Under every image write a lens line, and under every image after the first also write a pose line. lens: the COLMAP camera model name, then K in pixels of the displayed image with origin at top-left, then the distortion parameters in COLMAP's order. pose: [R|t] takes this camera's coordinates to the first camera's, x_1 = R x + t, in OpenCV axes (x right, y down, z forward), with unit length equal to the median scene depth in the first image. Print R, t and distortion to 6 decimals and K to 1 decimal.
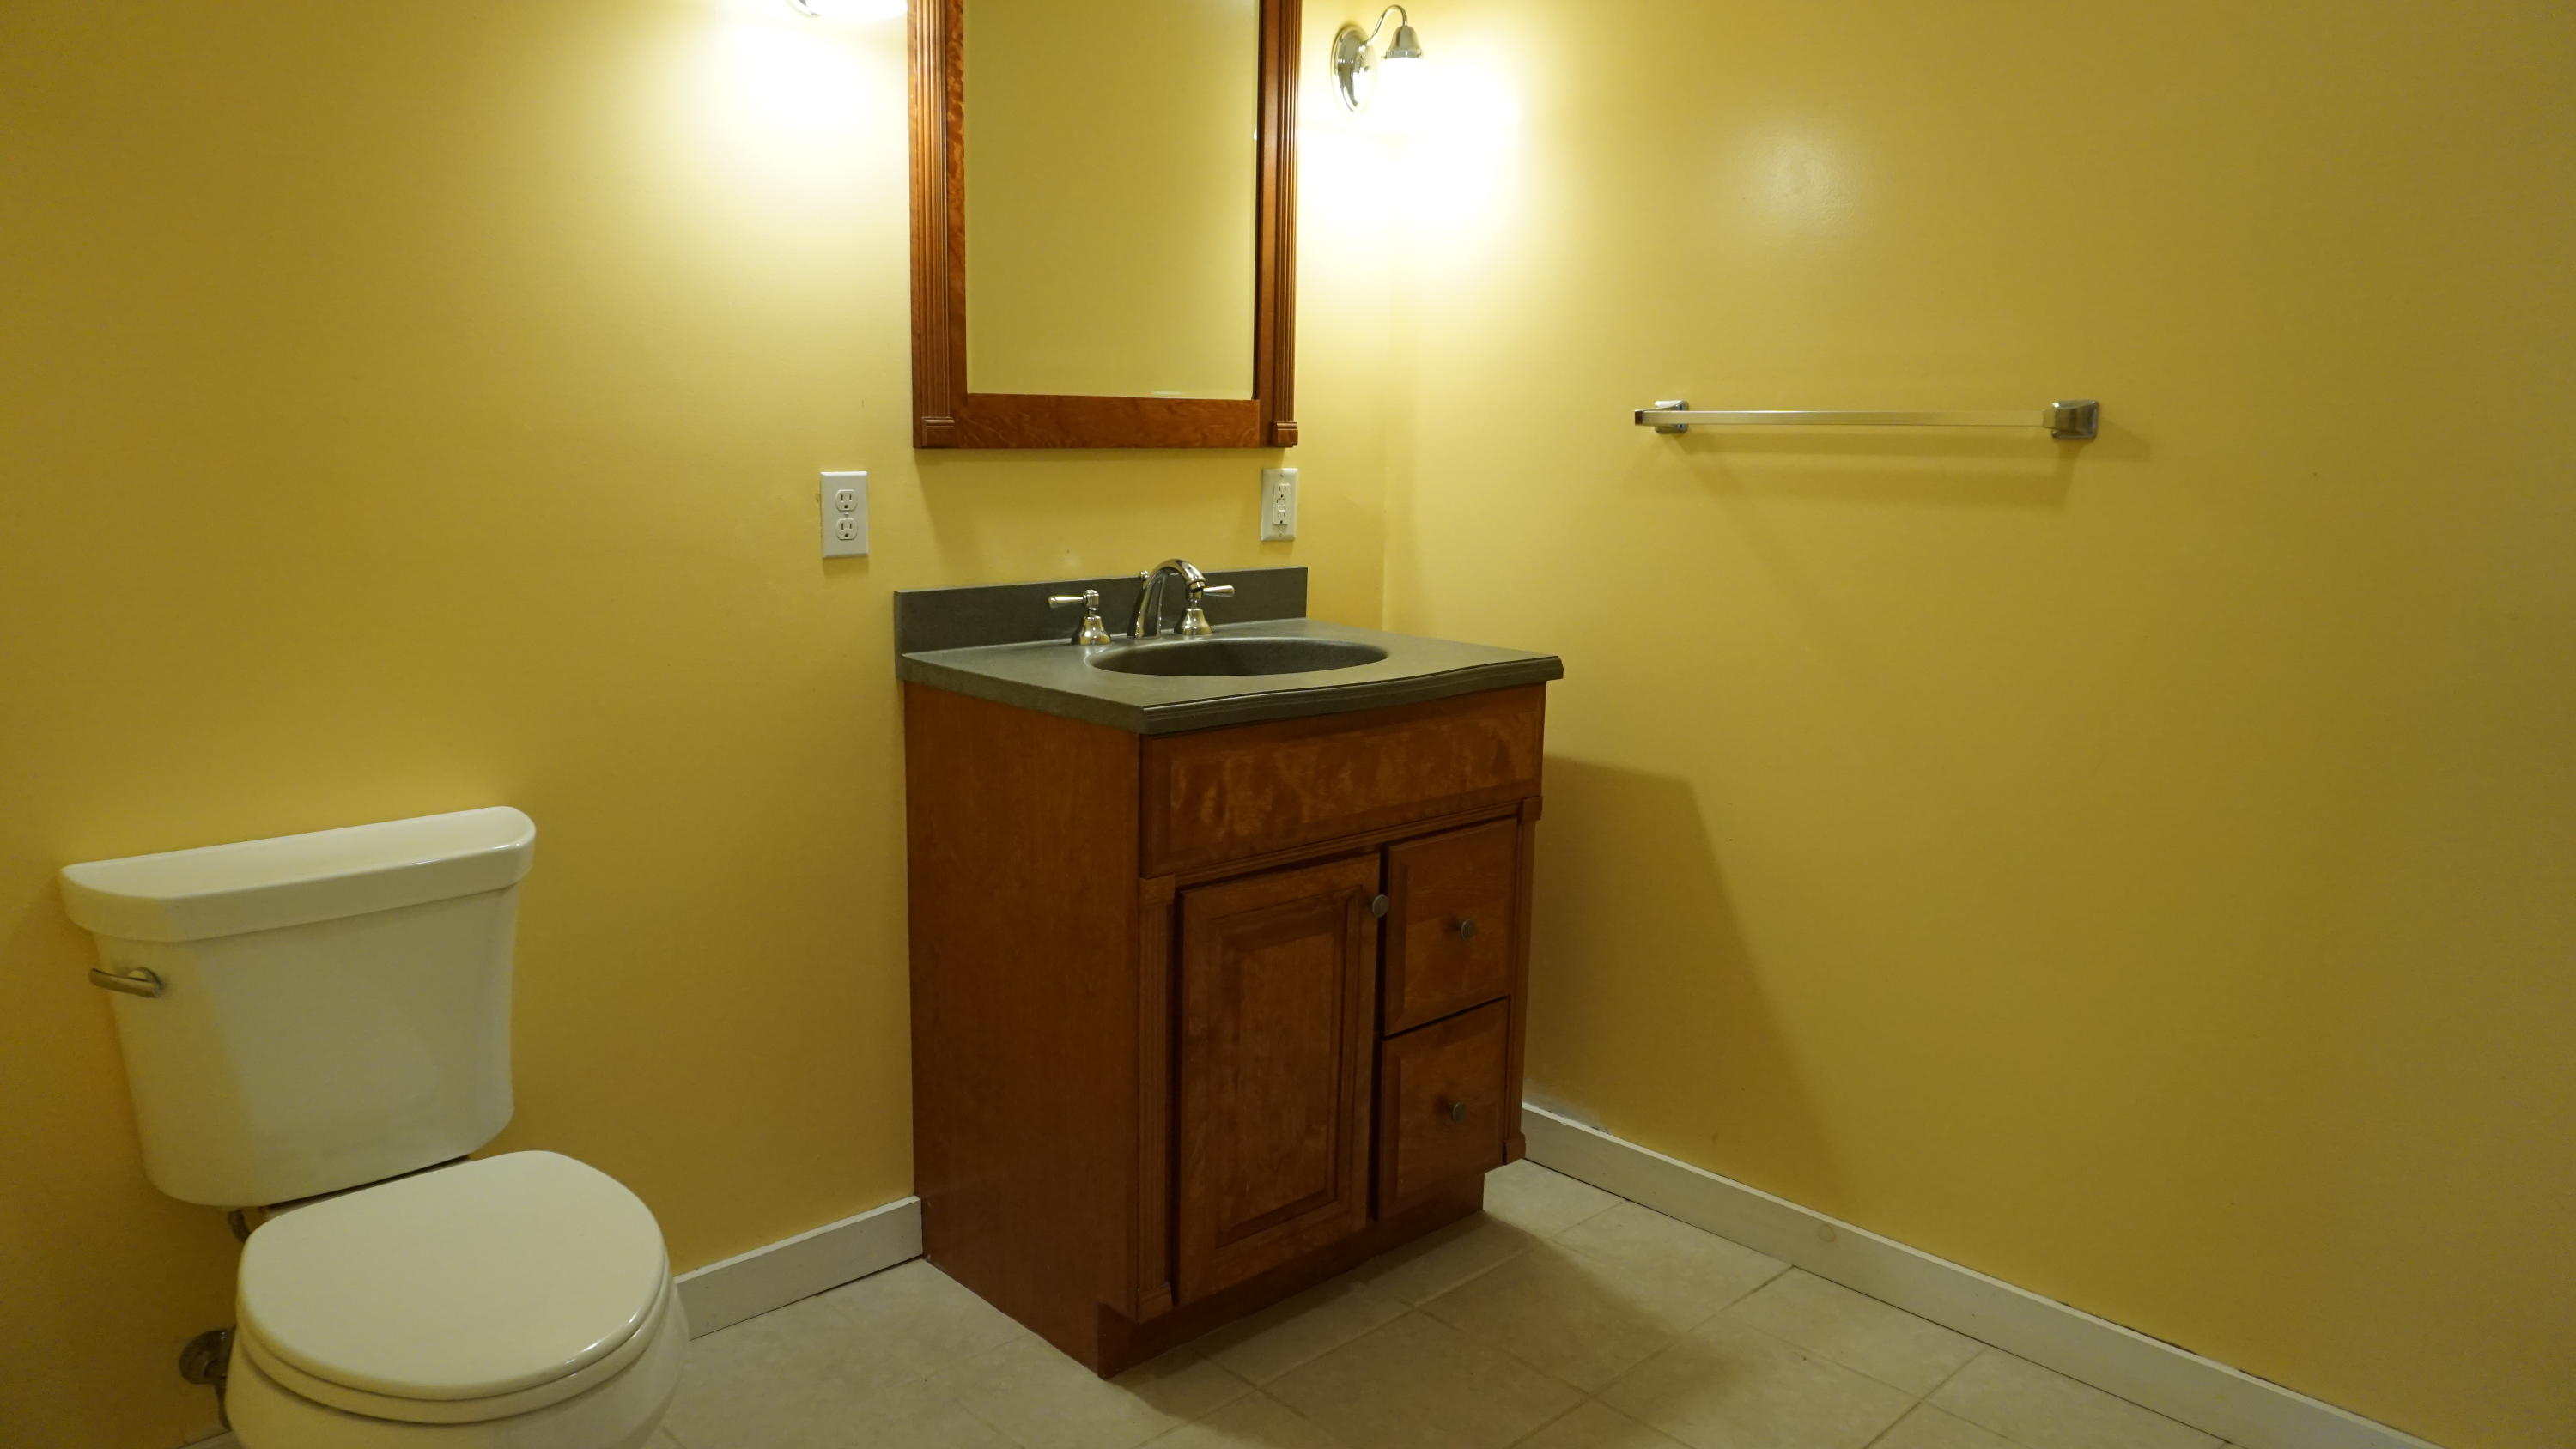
lens RADIAL K [[1683.1, 0, 1288.0], [0, 1683.1, 724.5], [0, 0, 1]] dist [-0.044397, 0.021847]
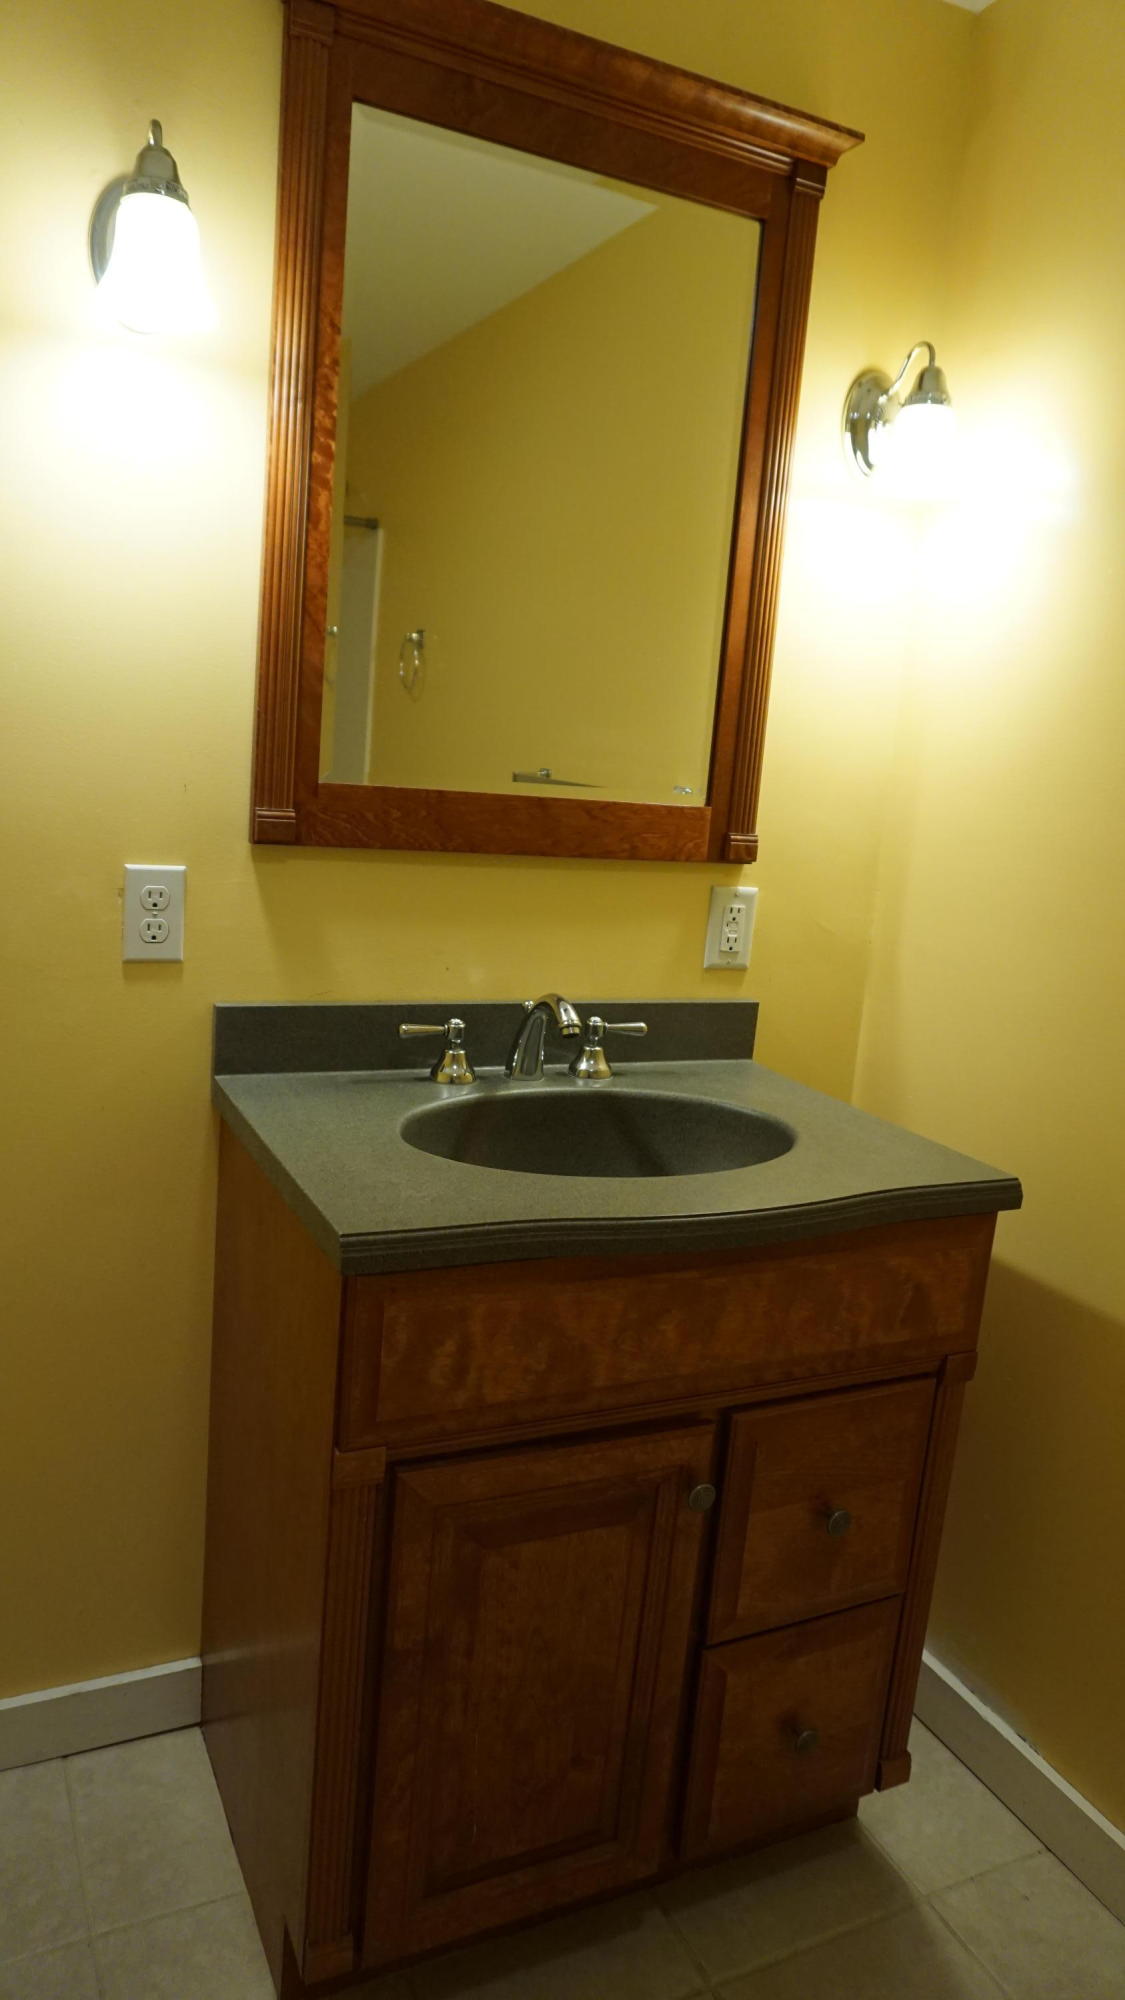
lens RADIAL K [[1307.0, 0, 562.5], [0, 1307.0, 1000.0], [0, 0, 1]] dist [-0.044397, 0.021847]
pose [[0.950822, 0.115326, -0.287468, 0.131729], [-0.117976, 0.992983, 0.008148, -0.107369], [0.286390, 0.026167, 0.957756, 0.400617]]
